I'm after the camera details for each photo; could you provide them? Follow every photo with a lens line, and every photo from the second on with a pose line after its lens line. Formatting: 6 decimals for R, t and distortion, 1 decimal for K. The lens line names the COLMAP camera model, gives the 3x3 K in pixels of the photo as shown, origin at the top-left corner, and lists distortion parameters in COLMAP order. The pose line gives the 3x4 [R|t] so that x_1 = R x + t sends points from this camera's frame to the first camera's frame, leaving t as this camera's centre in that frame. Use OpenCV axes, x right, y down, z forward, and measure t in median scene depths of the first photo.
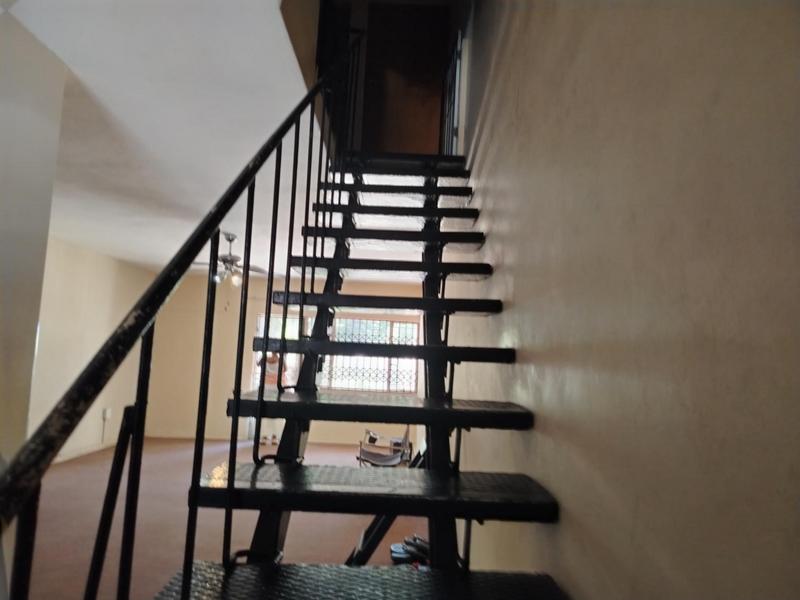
lens RADIAL K [[564.4, 0, 400.0], [0, 564.4, 300.0], [0, 0, 1]] dist [0.002794, 0.001489]
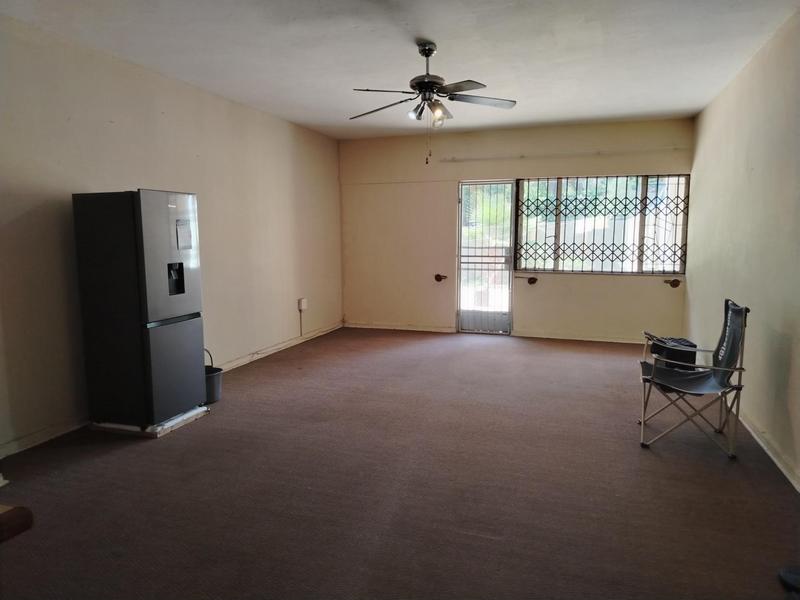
lens RADIAL K [[564.4, 0, 400.0], [0, 564.4, 300.0], [0, 0, 1]] dist [0.002794, 0.001489]
pose [[0.946111, -0.005242, -0.323800, -0.078528], [0.073599, 0.977185, 0.199230, 0.025992], [0.315368, -0.212325, 0.924912, 0.214255]]
